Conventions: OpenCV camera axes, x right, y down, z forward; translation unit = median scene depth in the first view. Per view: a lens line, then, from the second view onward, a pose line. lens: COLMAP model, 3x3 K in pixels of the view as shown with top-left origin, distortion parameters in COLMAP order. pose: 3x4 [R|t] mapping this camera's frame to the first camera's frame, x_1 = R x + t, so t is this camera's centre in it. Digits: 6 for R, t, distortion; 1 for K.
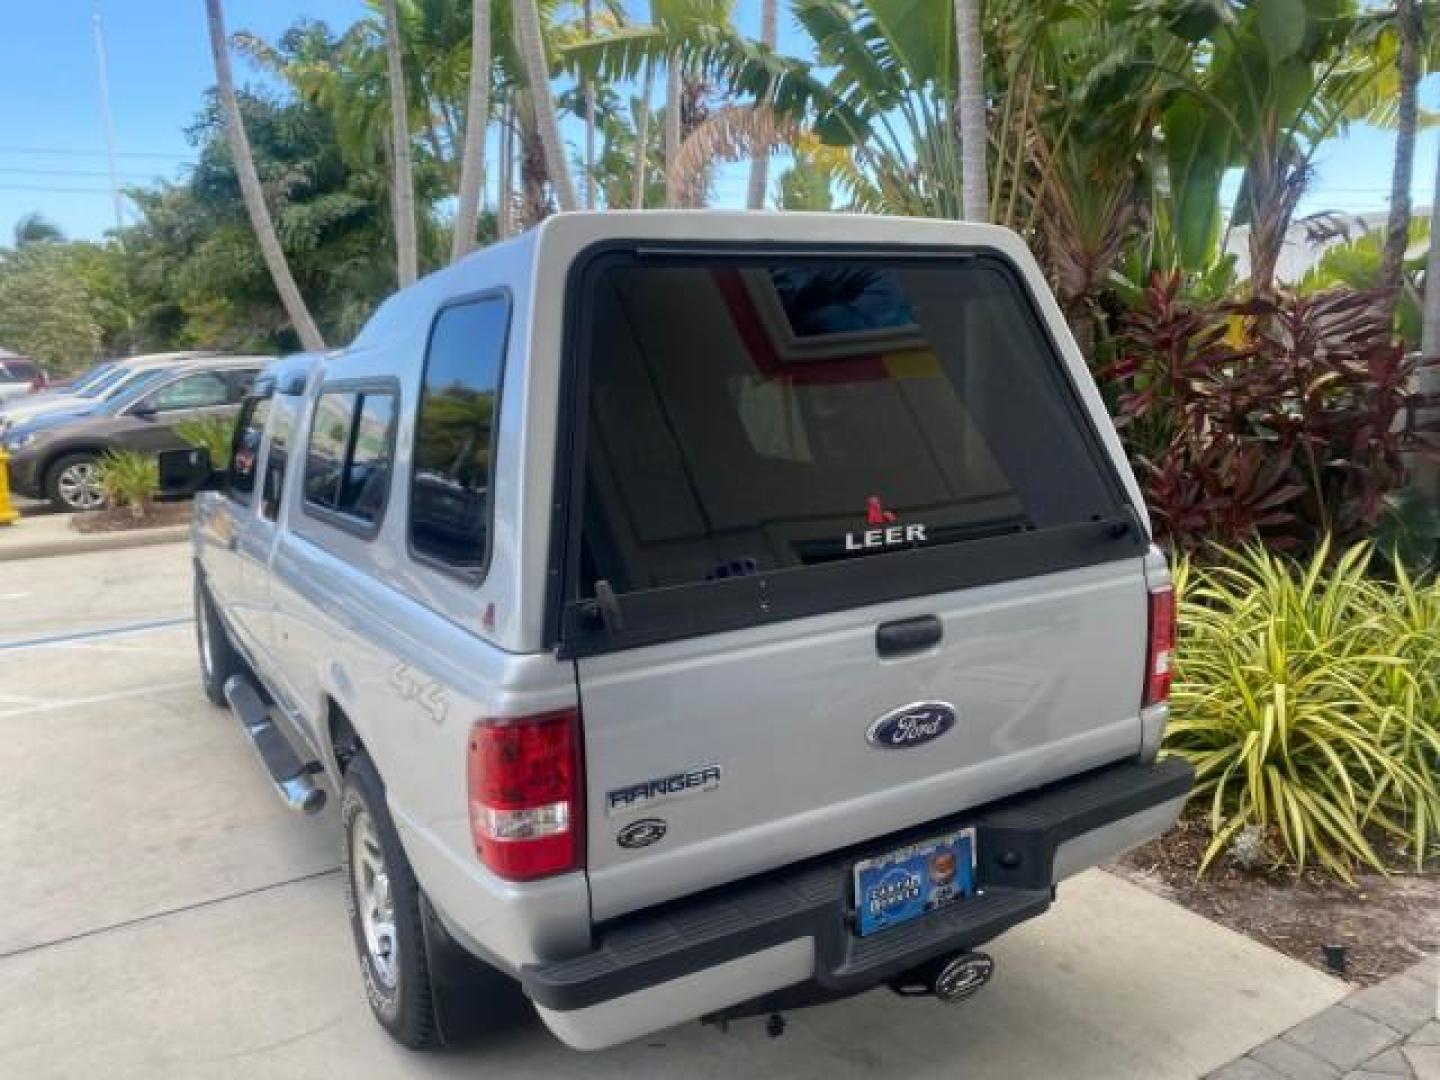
lens RADIAL K [[1109.7, 0, 714.1], [0, 1109.7, 526.4], [0, 0, 1]] dist [0.004985, -0.004157]
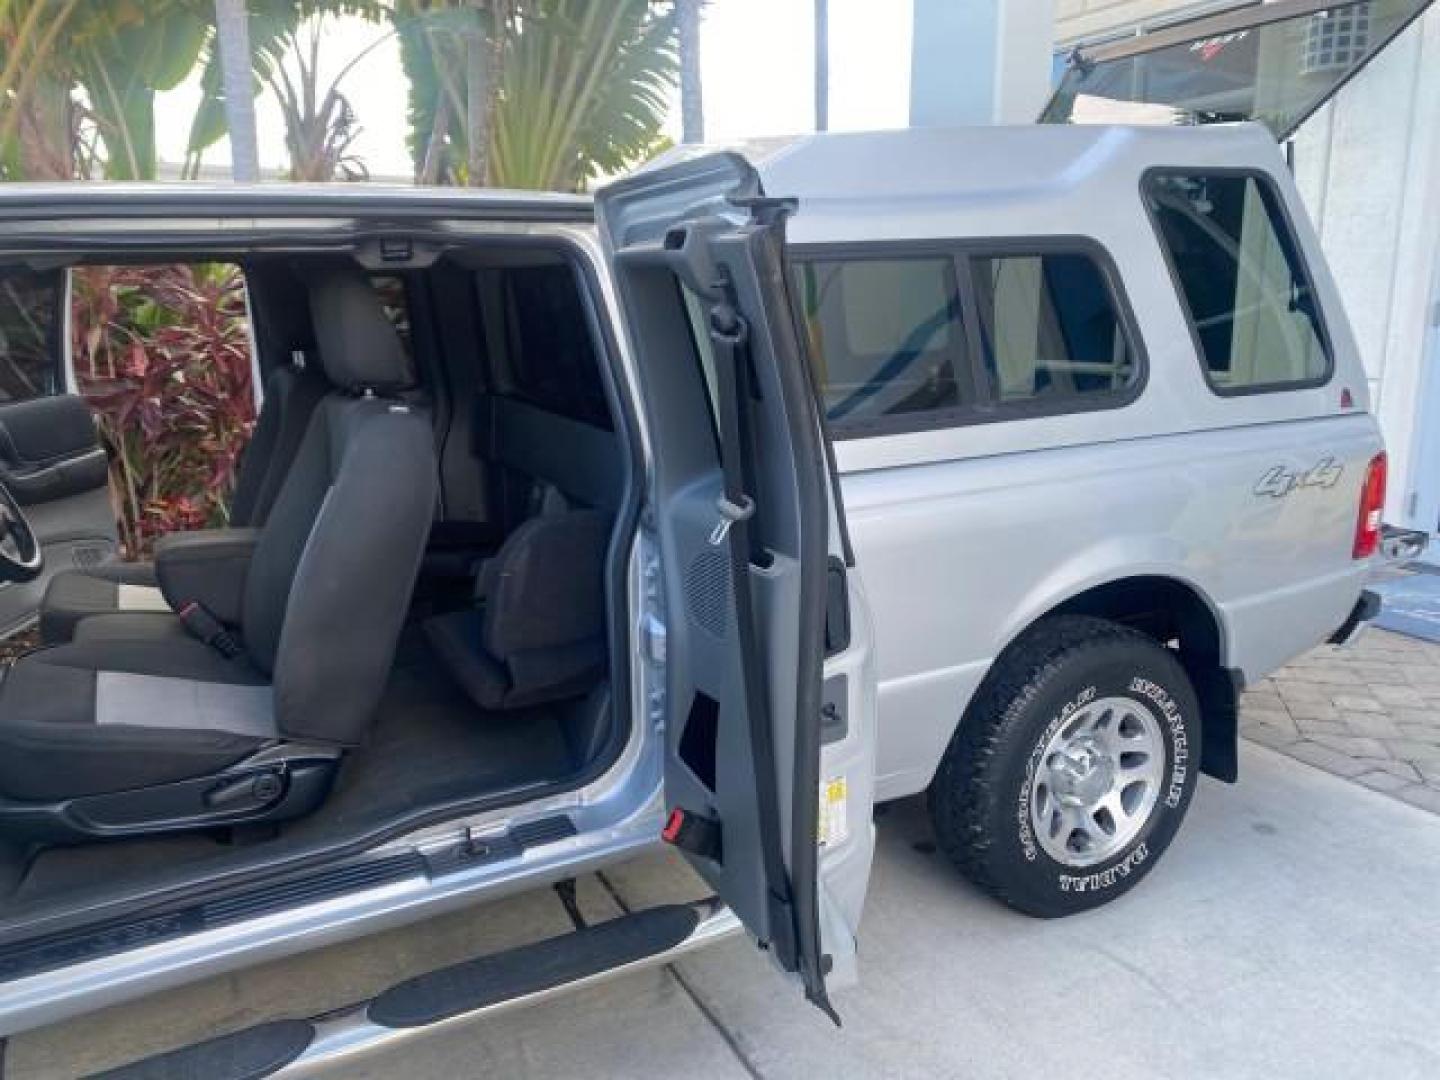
lens RADIAL K [[1103.2, 0, 713.1], [0, 1103.2, 536.2], [0, 0, 1]] dist [-0.003104, -0.001099]
pose [[0.076745, -0.192574, 0.978277, -1.498340], [0.165462, 0.970025, 0.177970, -0.123709], [-0.983226, 0.148210, 0.106308, 1.457744]]
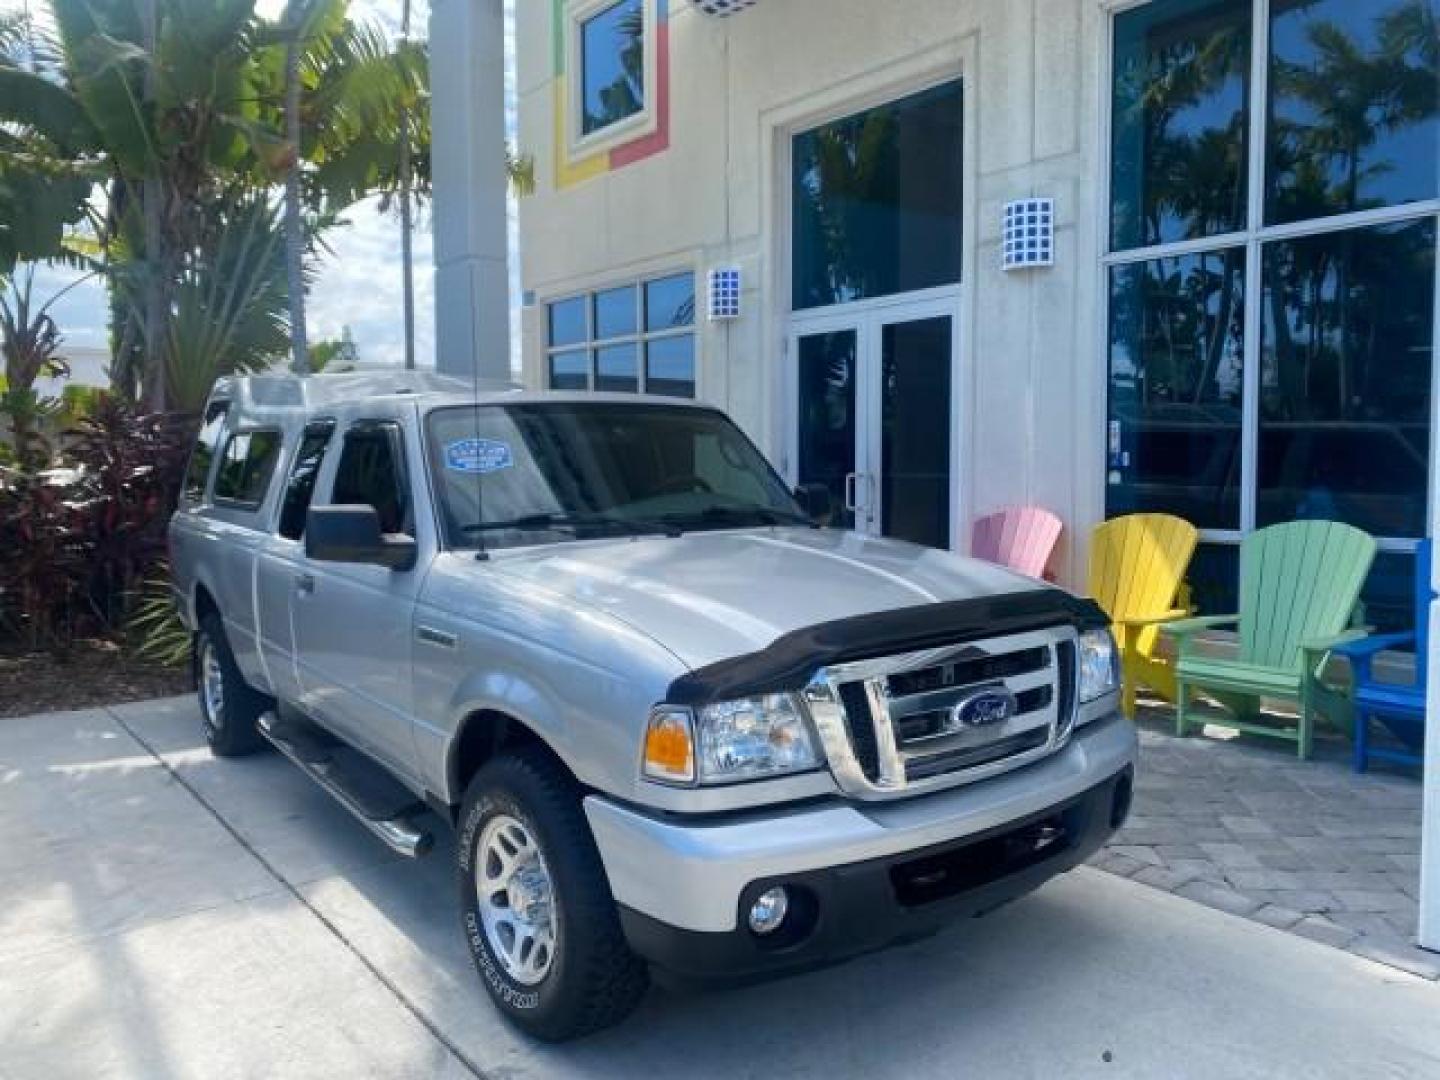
lens RADIAL K [[1111.9, 0, 701.4], [0, 1111.9, 534.8], [0, 0, 1]] dist [0.002455, -0.001630]
pose [[-0.111538, -0.046322, 0.992680, -2.856888], [0.167985, 0.983659, 0.064775, 0.035042], [-0.979459, 0.173981, -0.101934, 0.781556]]
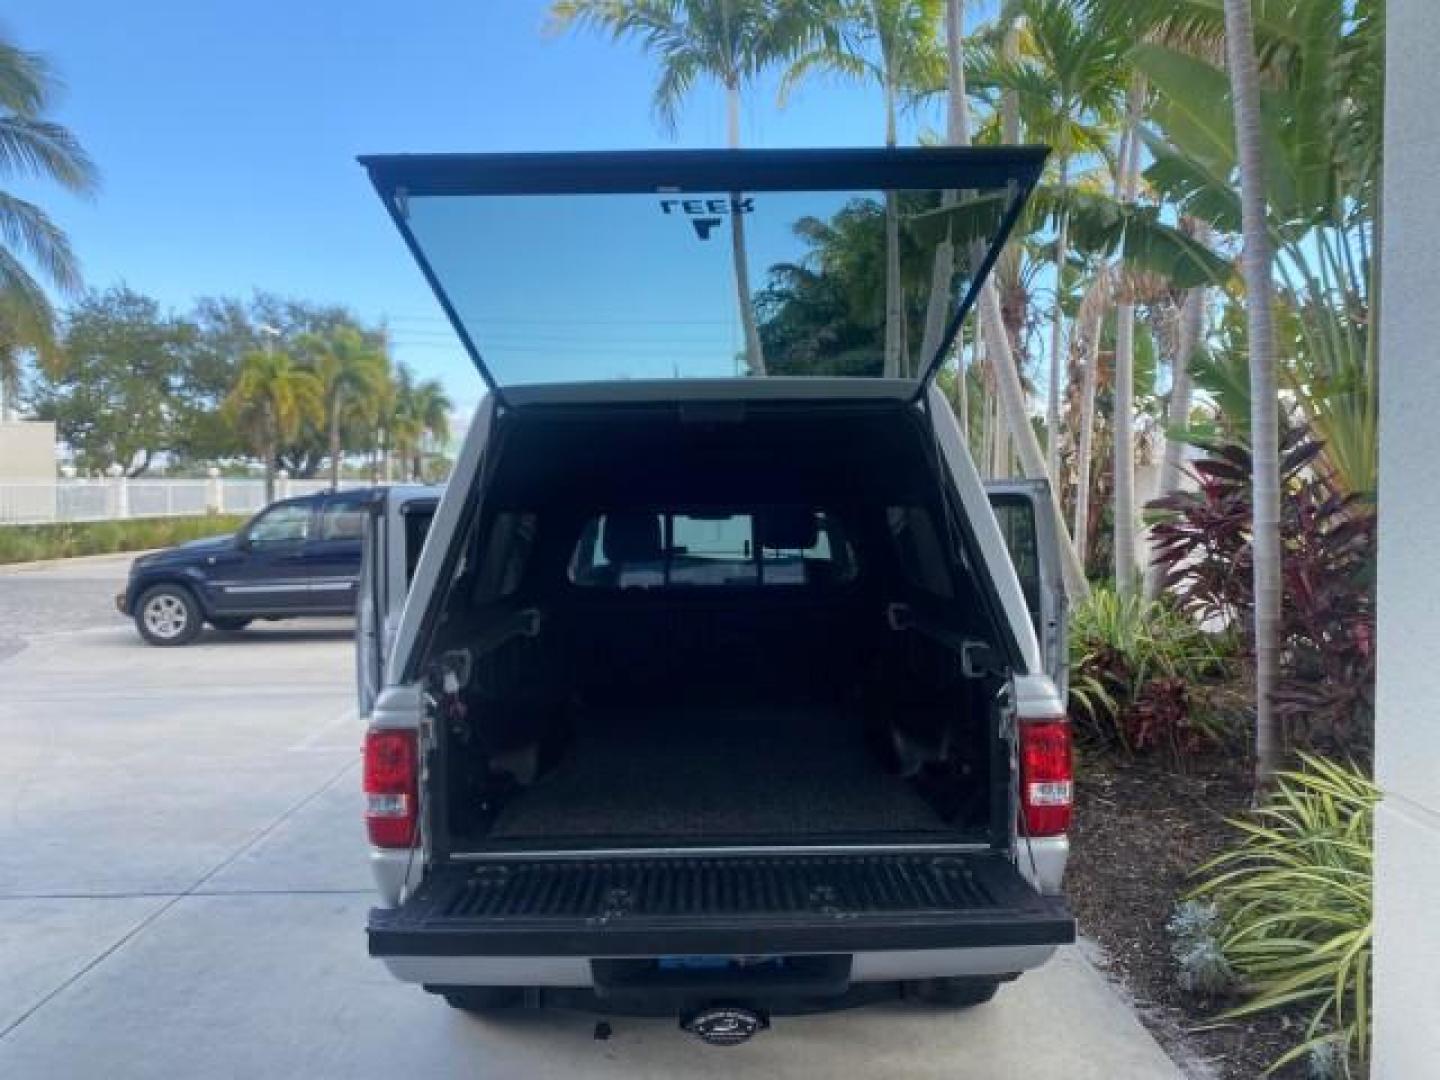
lens RADIAL K [[1105.9, 0, 714.6], [0, 1105.9, 533.9], [0, 0, 1]] dist [0.006510, 0.002441]
pose [[0.864079, 0.034326, -0.502185, 0.743051], [-0.092261, 0.991571, -0.090971, 0.007985], [0.494829, 0.124939, 0.859962, -0.049815]]
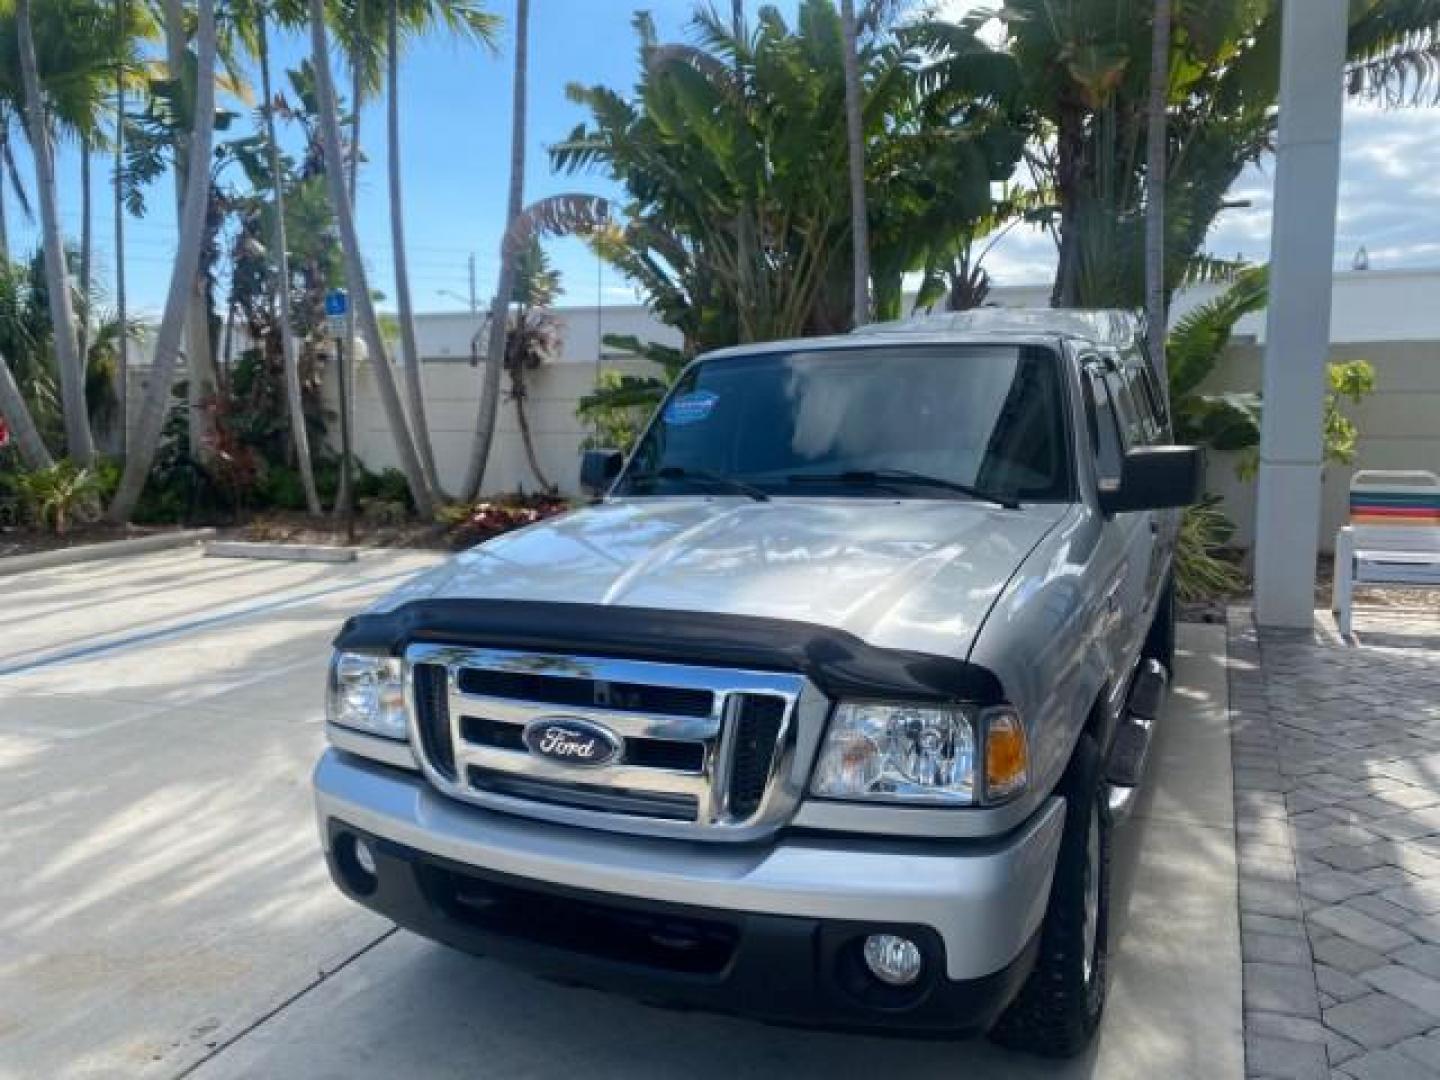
lens RADIAL K [[1088.2, 0, 721.6], [0, 1088.2, 542.0], [0, 0, 1]] dist [0.006164, 0.002788]
pose [[0.820593, -0.070067, 0.567201, -2.137083], [0.089131, 0.996002, -0.005912, 0.190817], [-0.564520, 0.055407, 0.823558, -0.477308]]
